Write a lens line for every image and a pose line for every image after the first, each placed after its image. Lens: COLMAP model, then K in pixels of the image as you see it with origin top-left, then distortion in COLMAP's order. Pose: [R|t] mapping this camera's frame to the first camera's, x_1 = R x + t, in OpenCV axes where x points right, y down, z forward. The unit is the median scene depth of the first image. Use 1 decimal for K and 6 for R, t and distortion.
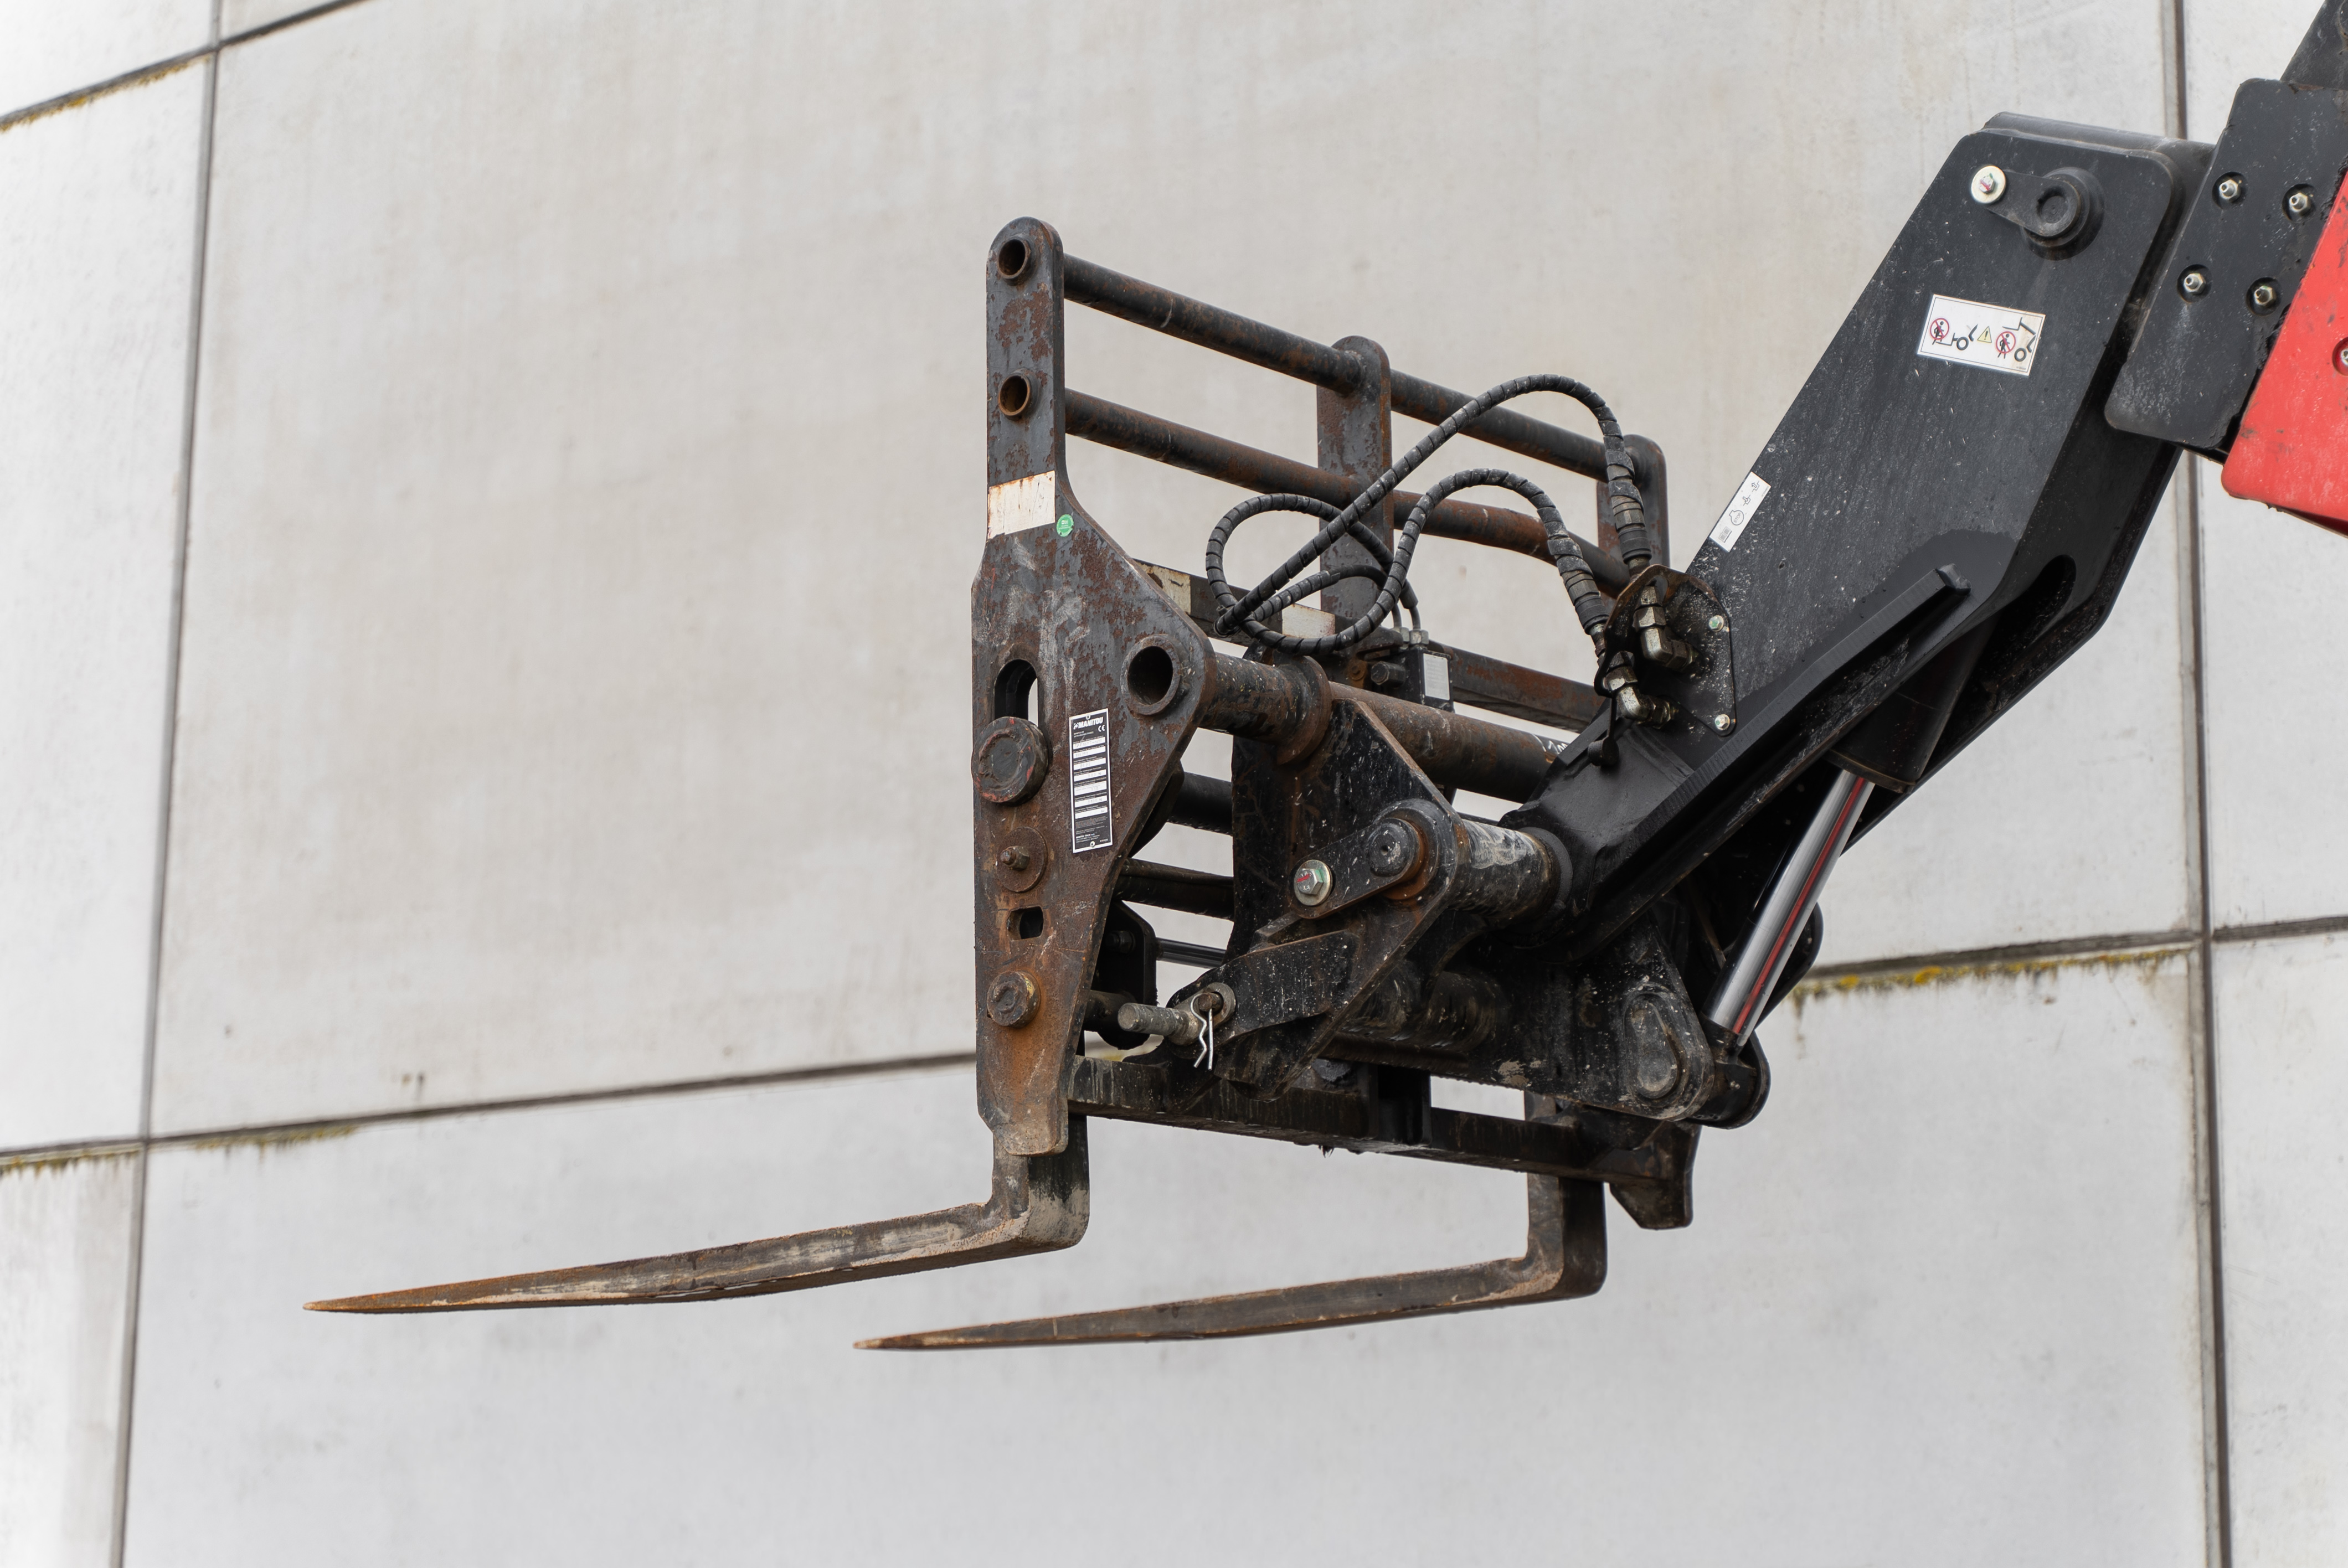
lens RADIAL K [[4315.8, 0, 1179.7], [0, 4315.8, 807.6], [0, 0, 1]] dist [0.016680, -0.194328]
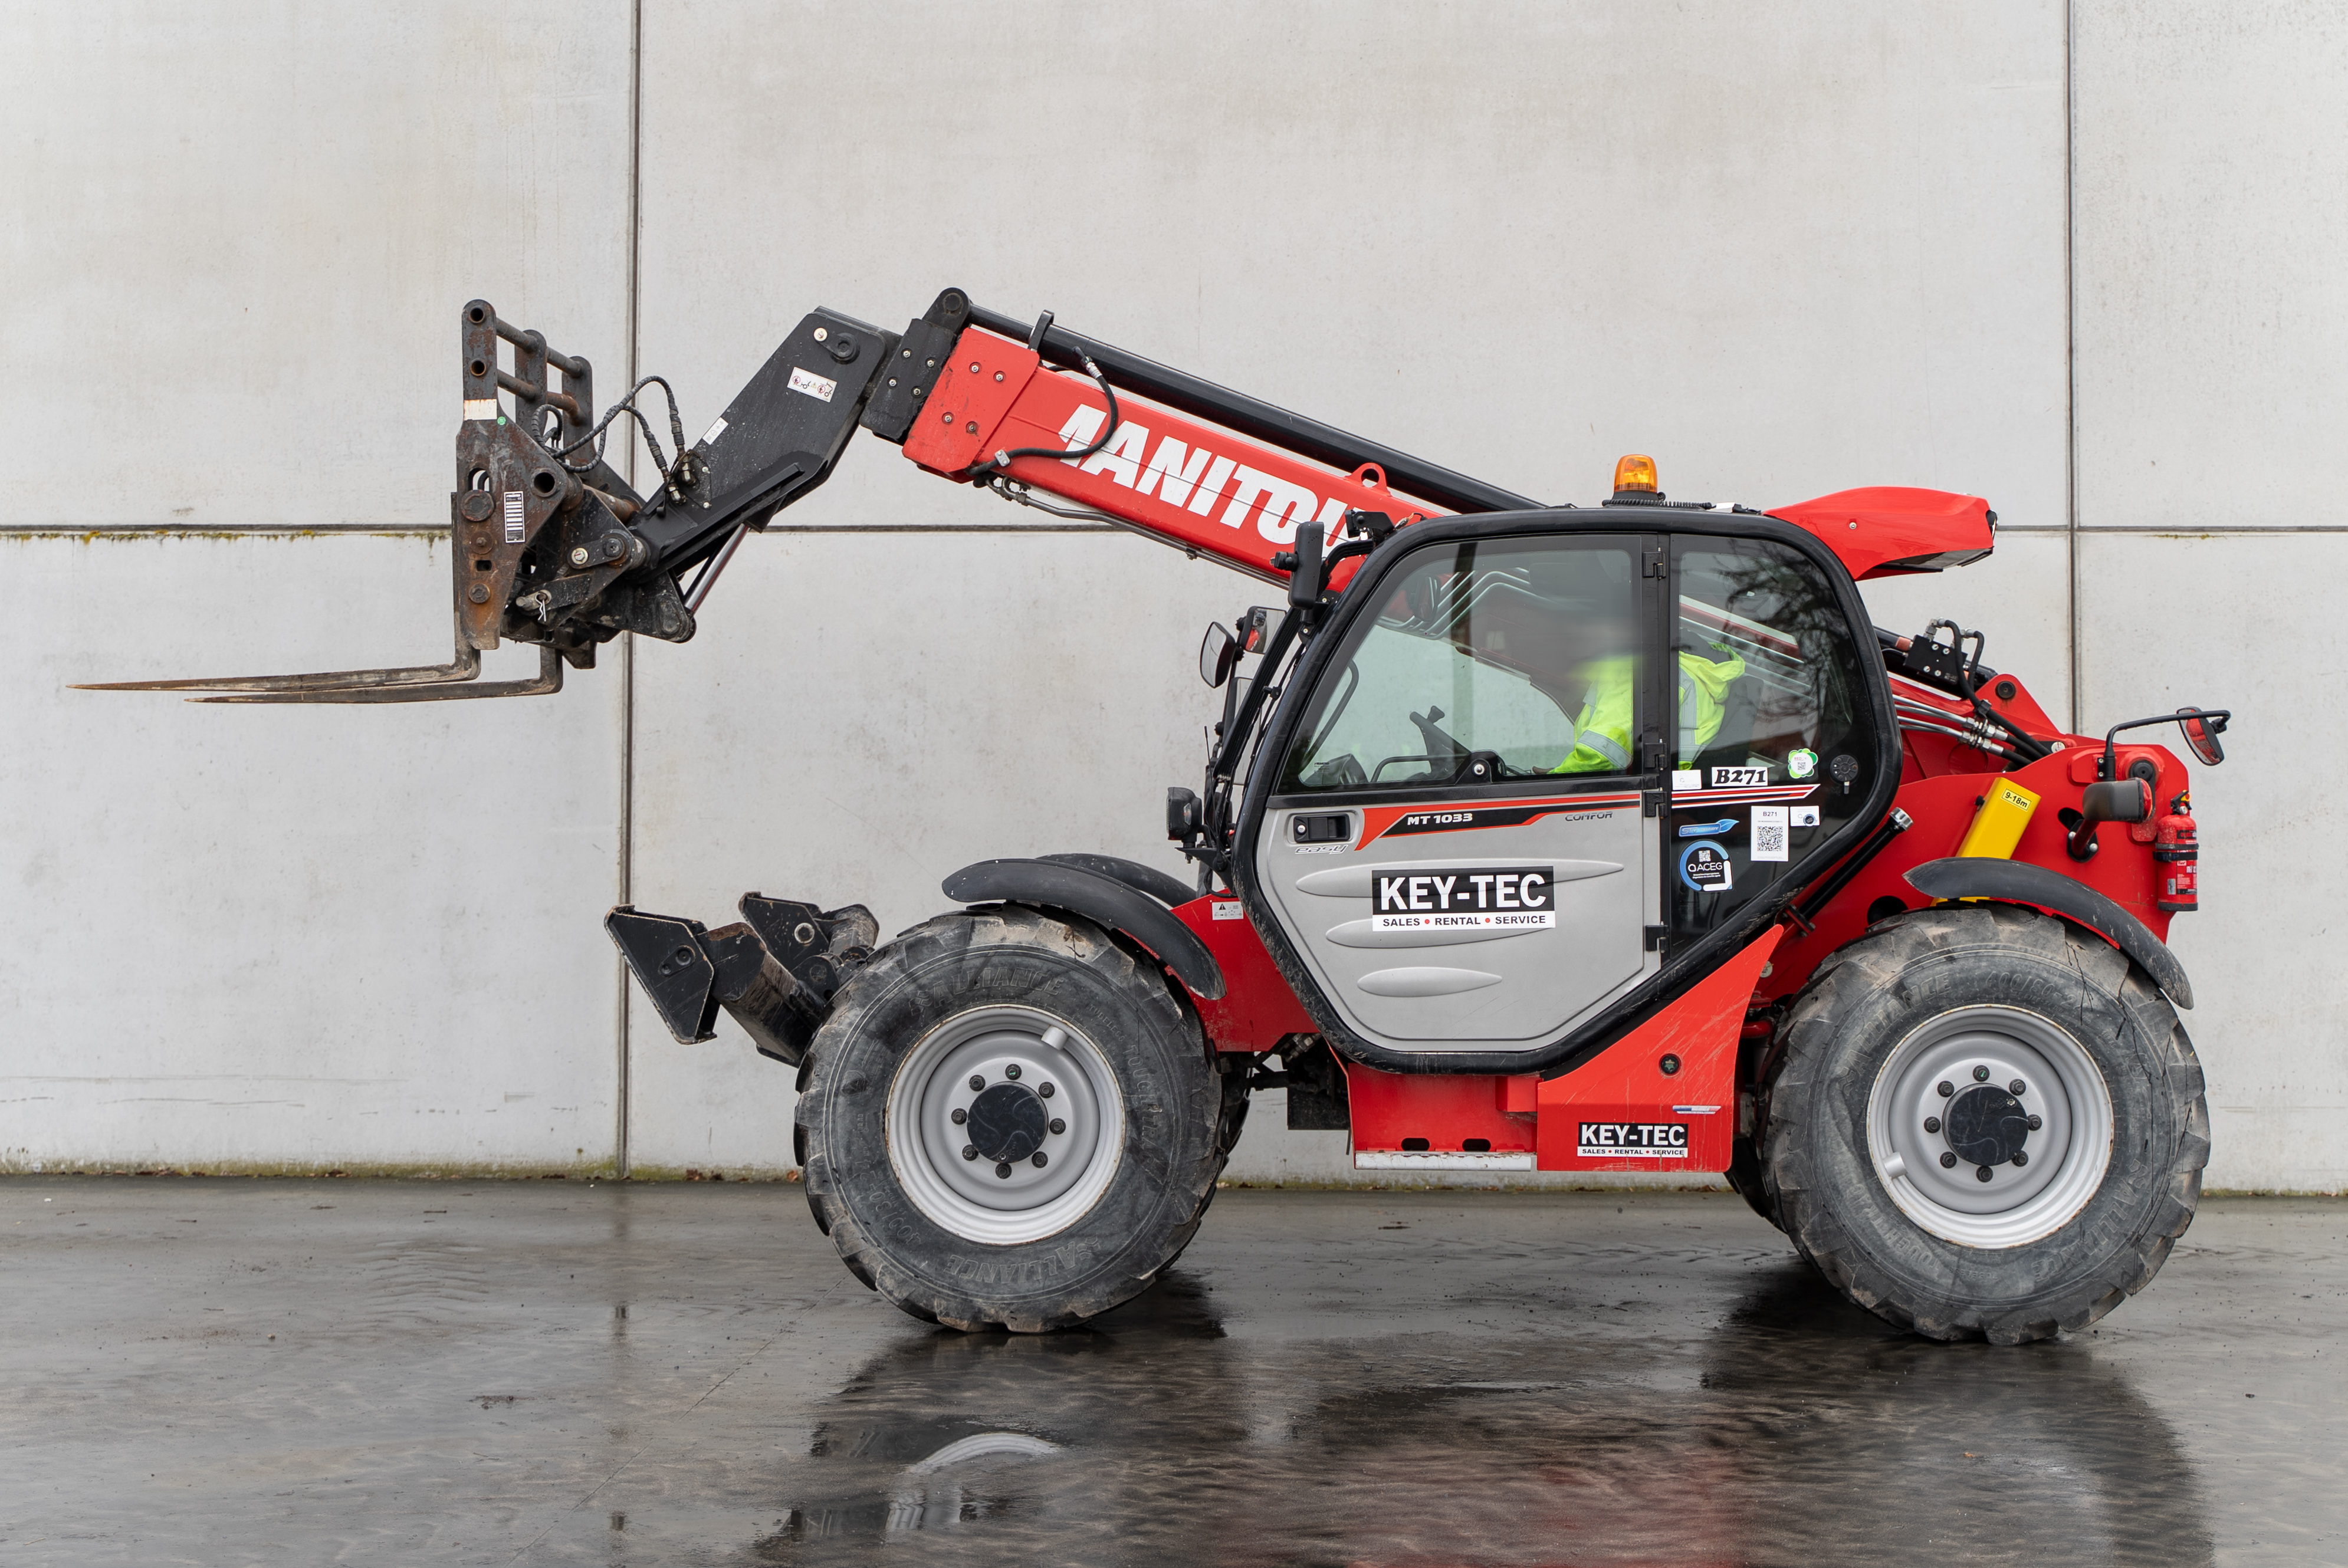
lens RADIAL K [[3307.2, 0, 1203.4], [0, 3307.2, 737.9], [0, 0, 1]] dist [0.005307, -0.061588]
pose [[0.798809, 0.014768, 0.601404, -0.924975], [-0.107458, 0.987124, 0.118490, -0.162263], [-0.591910, -0.159276, 0.790110, -0.949630]]
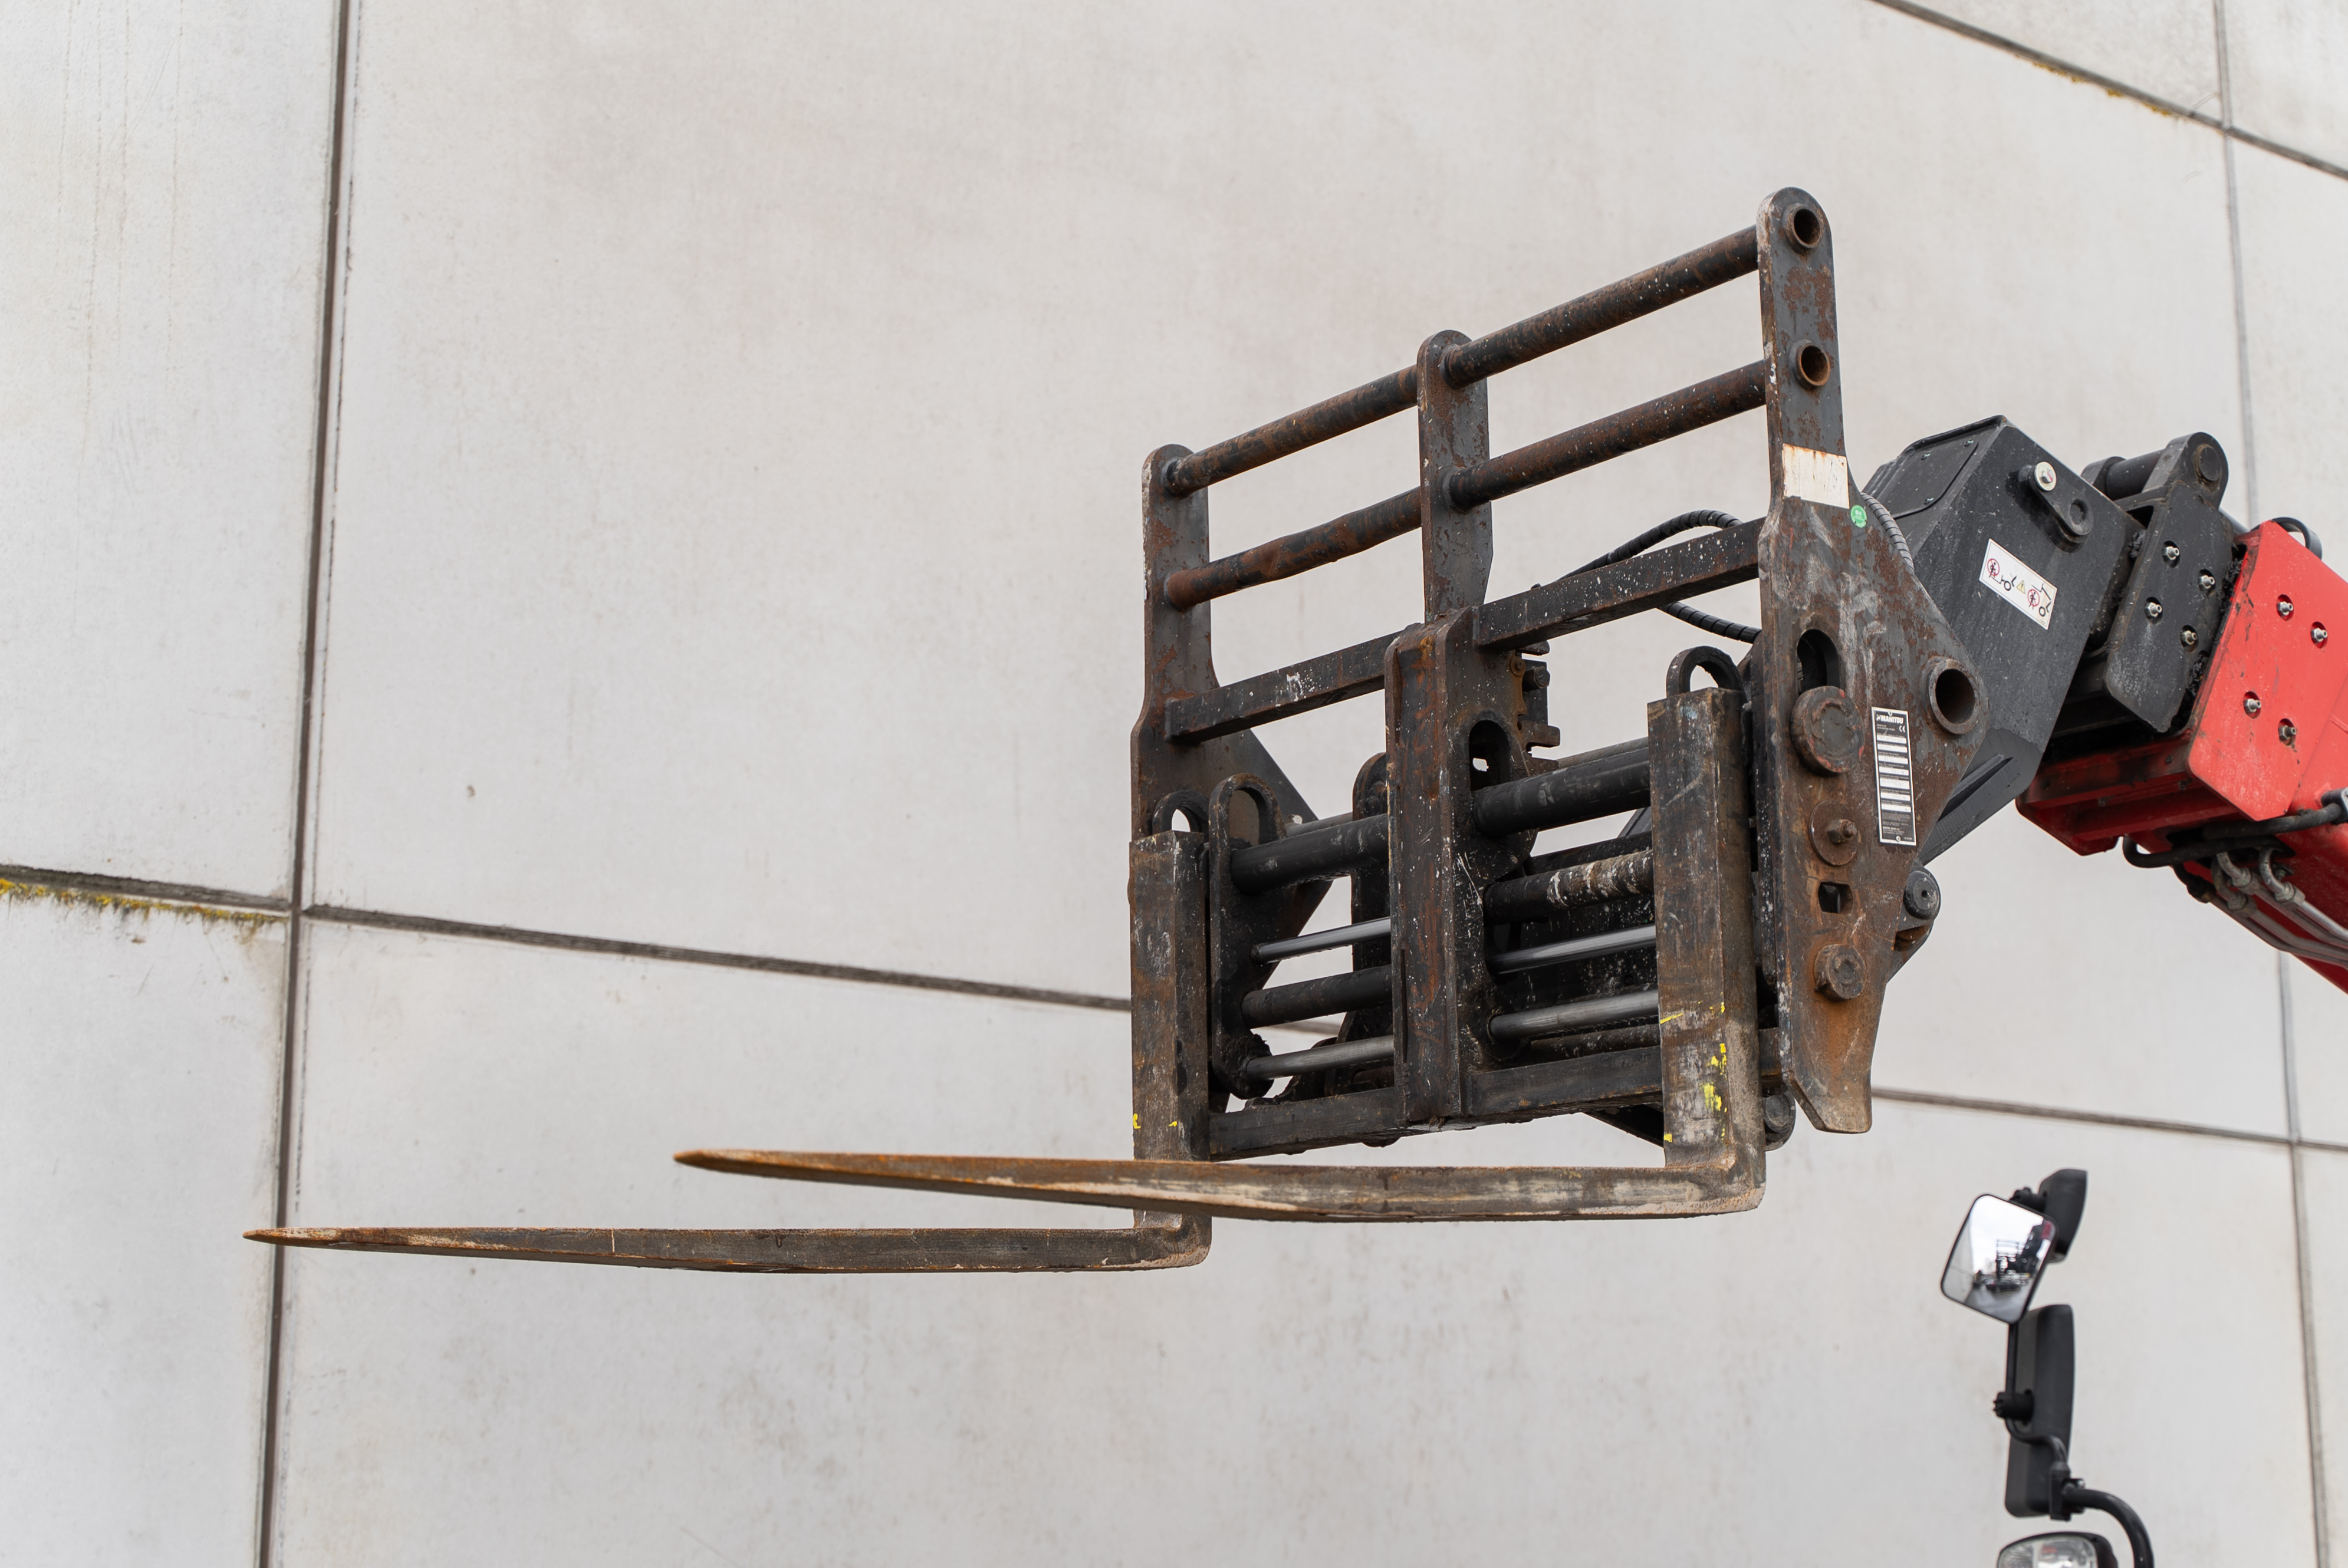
lens RADIAL K [[3561.4, 0, 1230.2], [0, 3561.4, 828.6], [0, 0, 1]] dist [0.031524, -0.157082]
pose [[0.233609, 0.188609, 0.953862, -0.839163], [-0.179684, 0.972484, -0.148285, 0.155325], [-0.955584, -0.136753, 0.261071, 0.906509]]
